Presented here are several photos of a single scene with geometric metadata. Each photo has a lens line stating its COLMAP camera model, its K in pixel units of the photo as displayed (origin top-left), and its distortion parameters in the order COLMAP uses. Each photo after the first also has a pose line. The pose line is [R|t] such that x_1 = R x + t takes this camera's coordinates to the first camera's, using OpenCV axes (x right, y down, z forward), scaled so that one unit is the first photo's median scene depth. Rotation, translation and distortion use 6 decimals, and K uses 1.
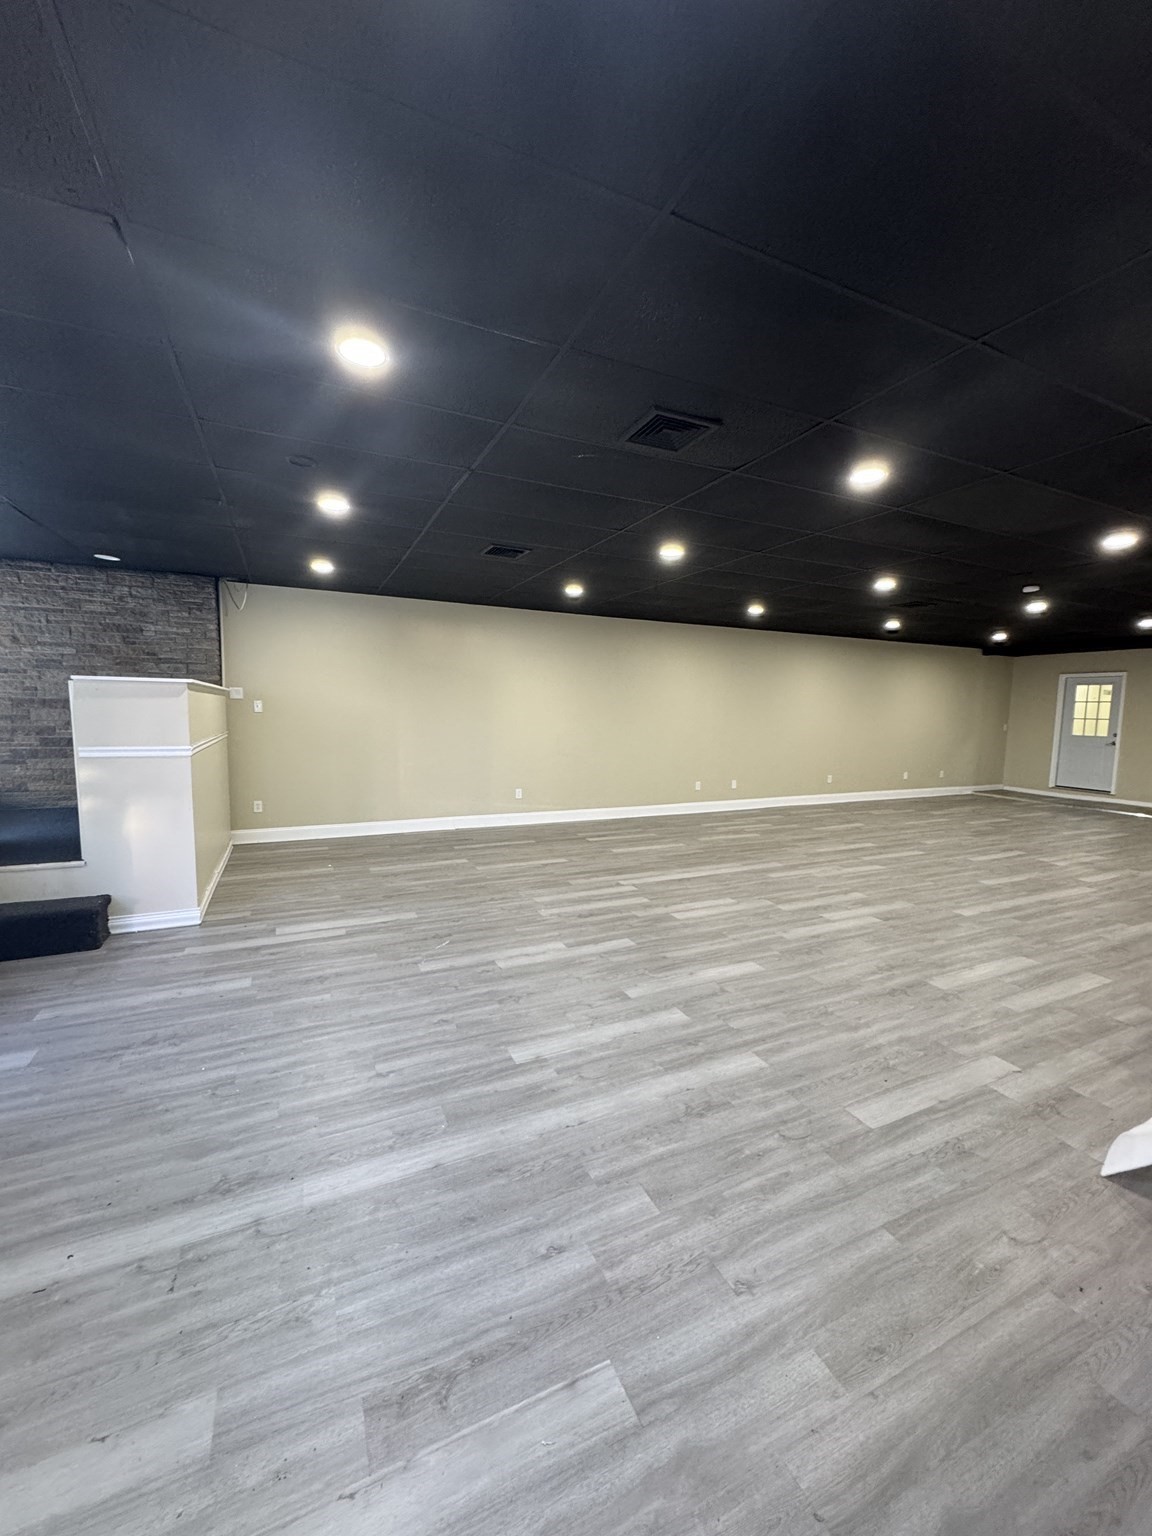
lens RADIAL K [[611.0, 0, 579.2], [0, 611.0, 767.8], [0, 0, 1]] dist [-0.003496, 0.000642]
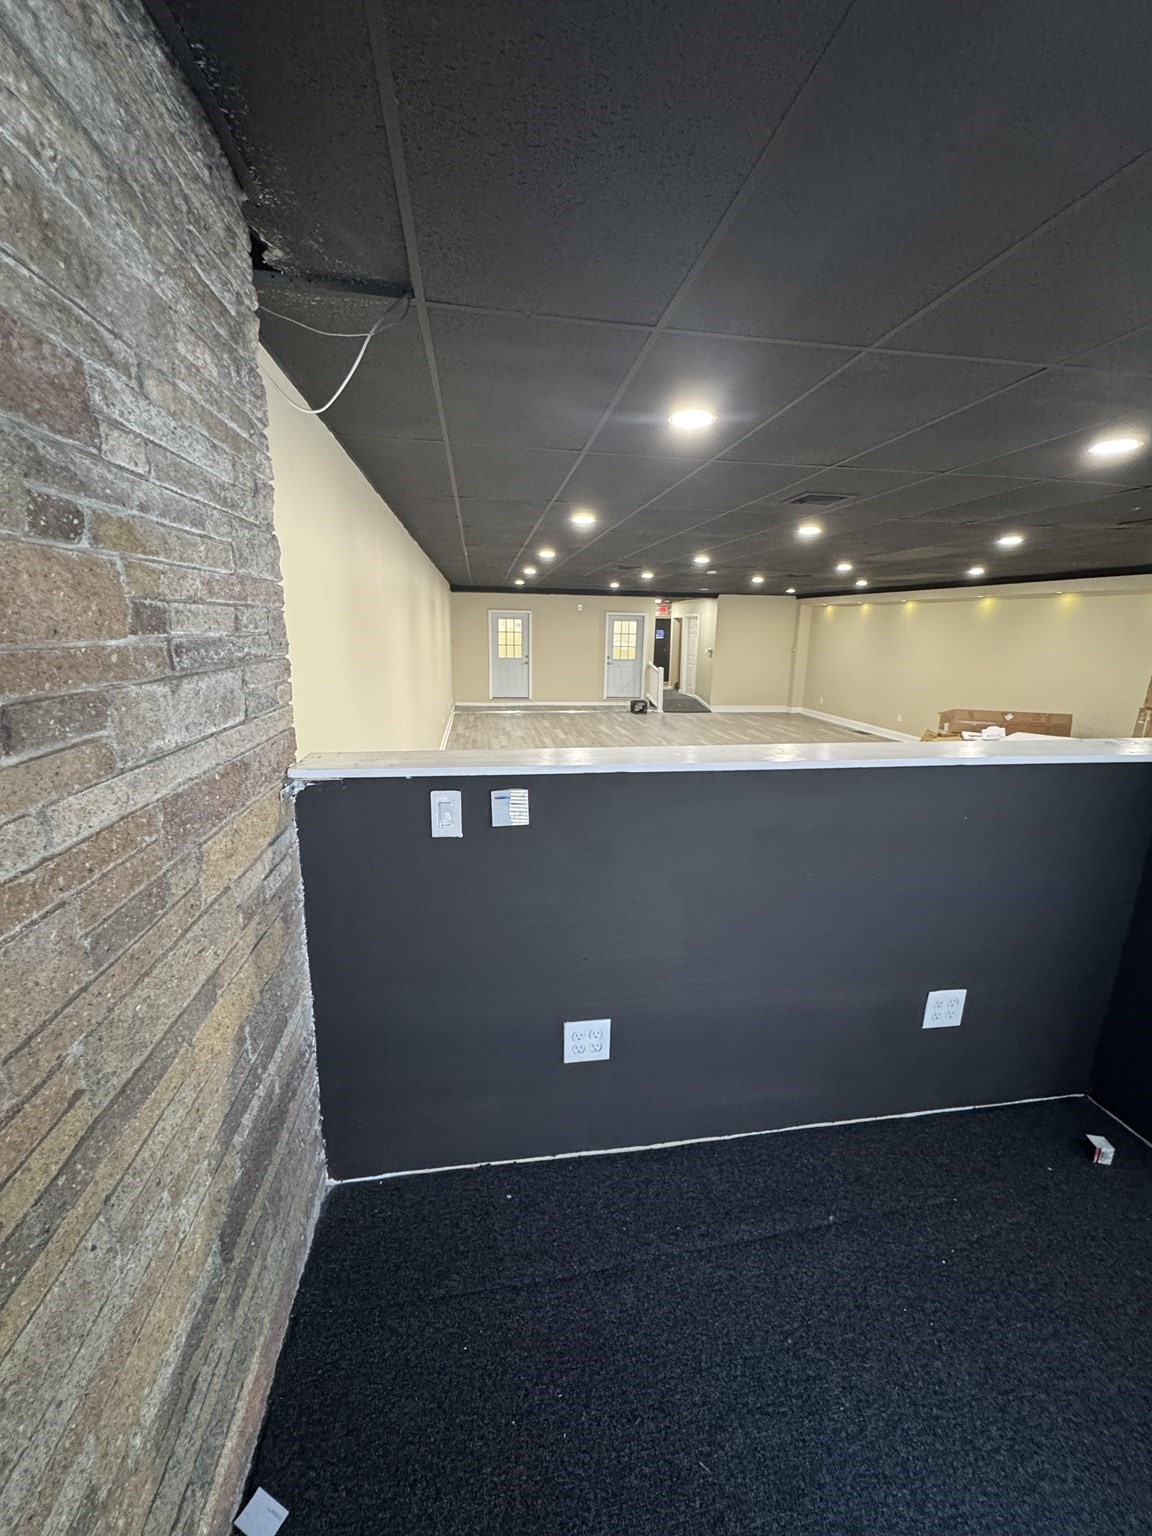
lens RADIAL K [[613.9, 0, 580.2], [0, 613.9, 765.7], [0, 0, 1]] dist [-0.002507, 0.000388]
pose [[0.274051, -0.226466, 0.934671, -1.053098], [0.080819, 0.973864, 0.212265, -0.228477], [-0.958313, 0.017368, 0.285191, 1.131898]]
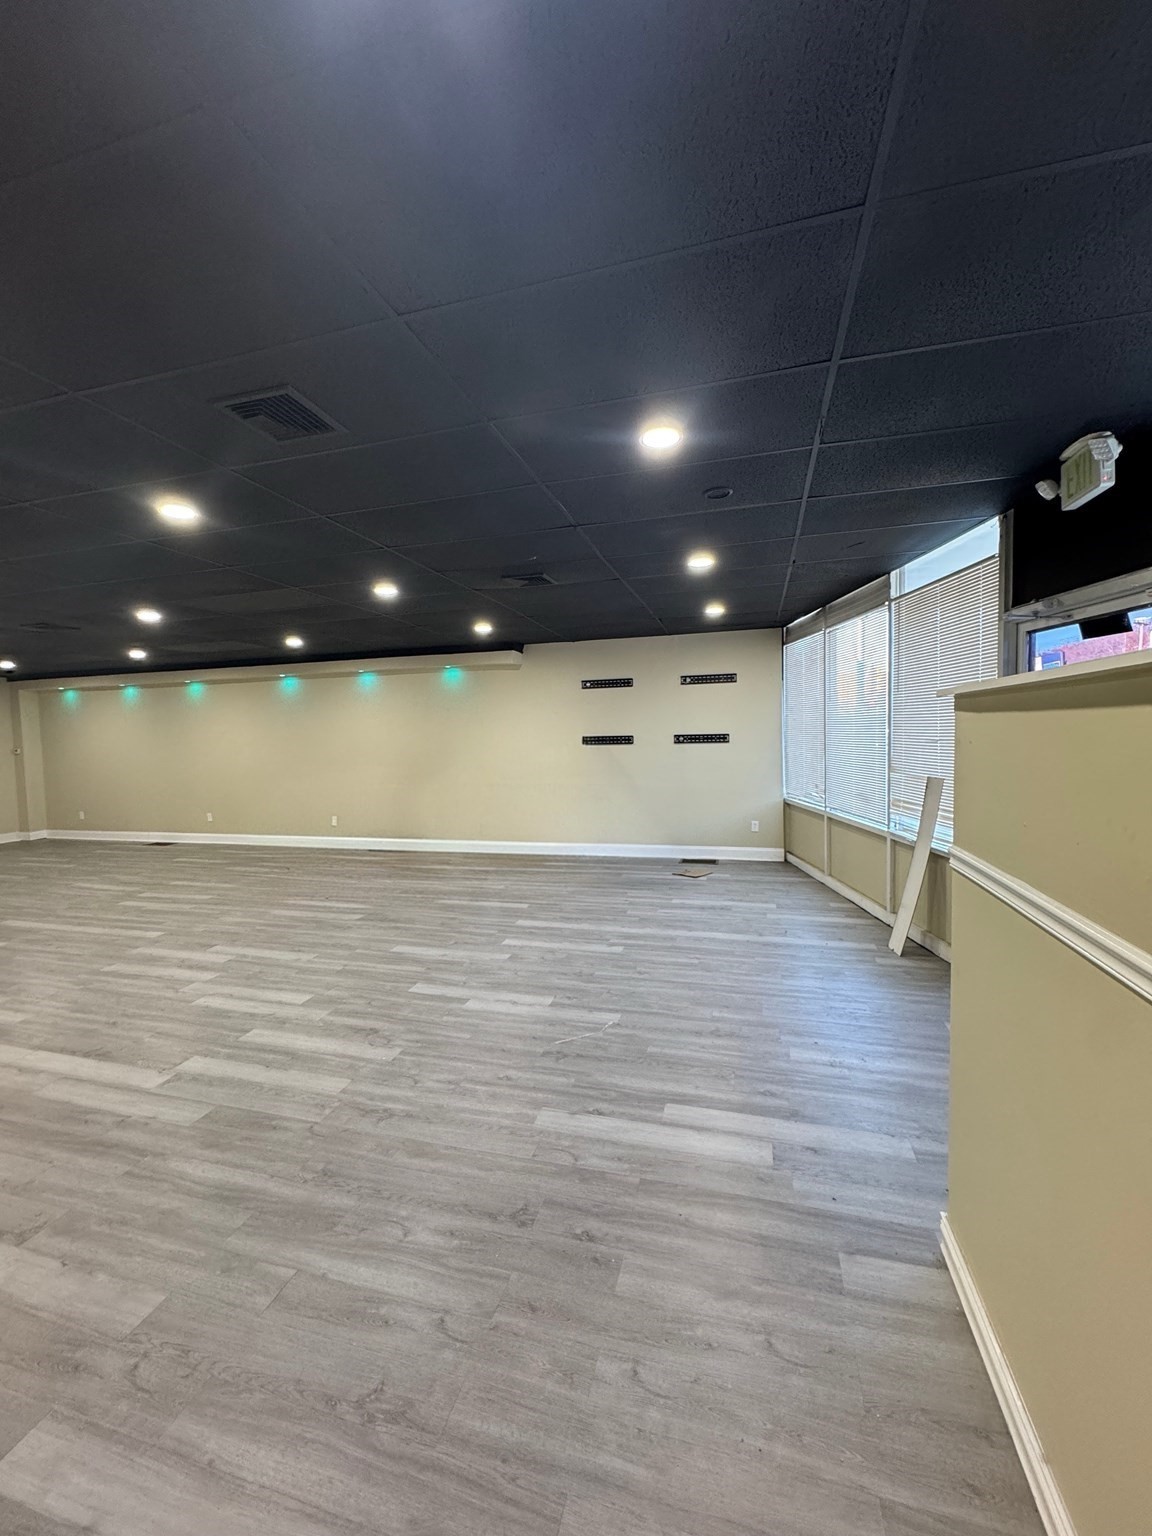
lens RADIAL K [[611.0, 0, 579.2], [0, 611.0, 767.8], [0, 0, 1]] dist [-0.003496, 0.000642]
pose [[-0.758387, -0.035353, 0.650845, -0.633197], [0.075589, 0.987021, 0.141692, -0.149505], [-0.647406, 0.156654, -0.745872, 1.308304]]
